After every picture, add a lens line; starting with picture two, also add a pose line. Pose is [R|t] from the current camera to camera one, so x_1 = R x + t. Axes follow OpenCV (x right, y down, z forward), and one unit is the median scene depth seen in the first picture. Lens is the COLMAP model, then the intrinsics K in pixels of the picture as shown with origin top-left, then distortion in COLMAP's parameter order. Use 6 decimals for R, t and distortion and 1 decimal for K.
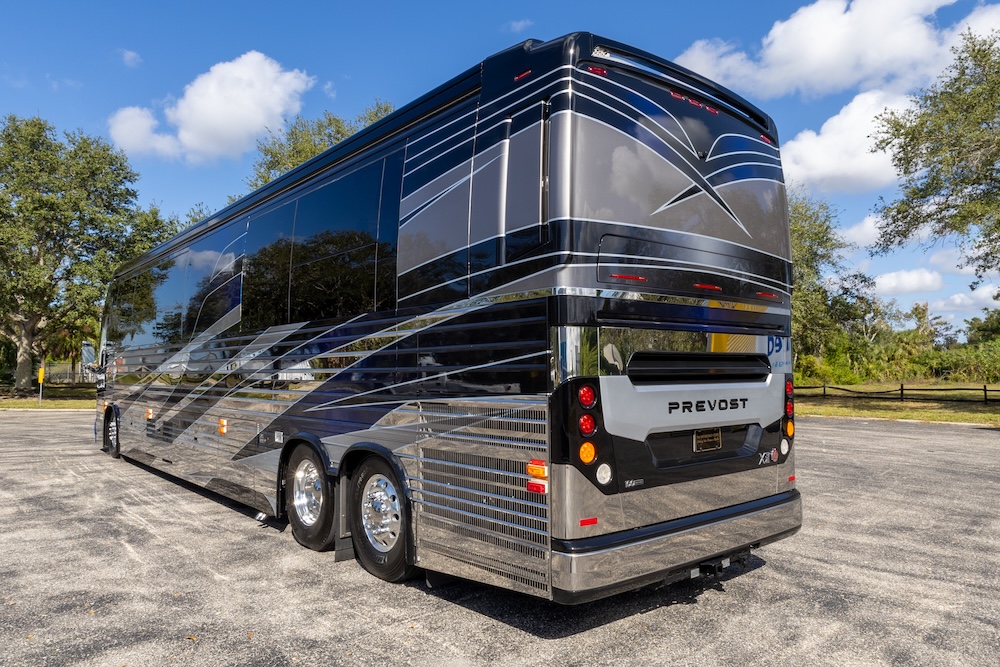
lens RADIAL K [[671.7, 0, 500.0], [0, 671.7, 333.5], [0, 0, 1]] dist [0.035241, -0.025476]
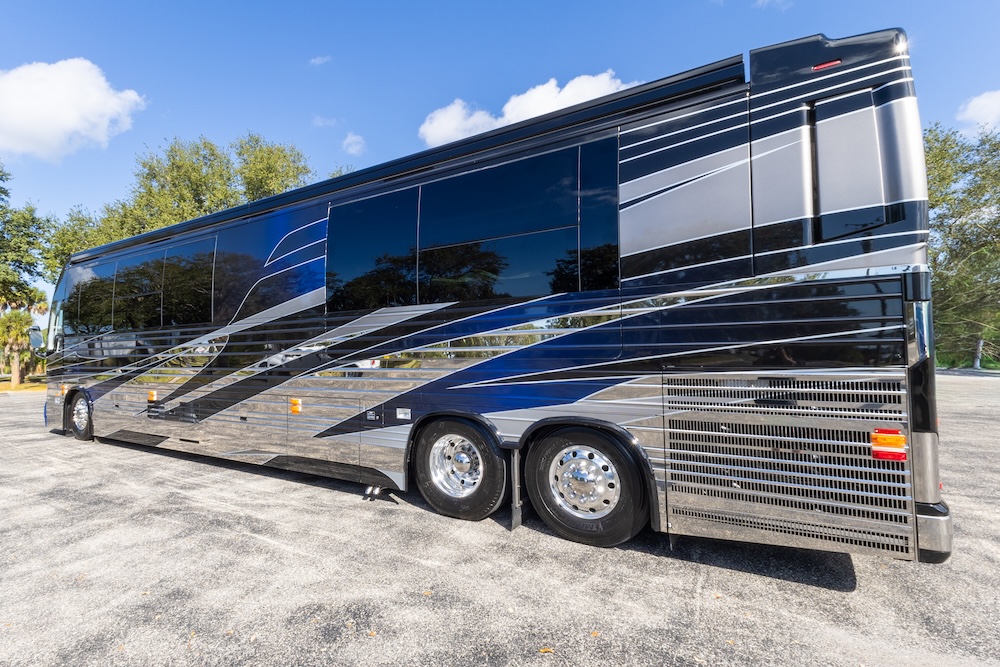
lens RADIAL K [[479.8, 0, 456.2], [0, 479.8, 327.9], [0, 0, 1]] dist [0.019384, -0.000914]
pose [[0.957339, -0.003148, 0.288949, -0.613837], [-0.000174, 0.999934, 0.011469, 0.016671], [-0.288966, -0.011030, 0.957276, 0.355431]]
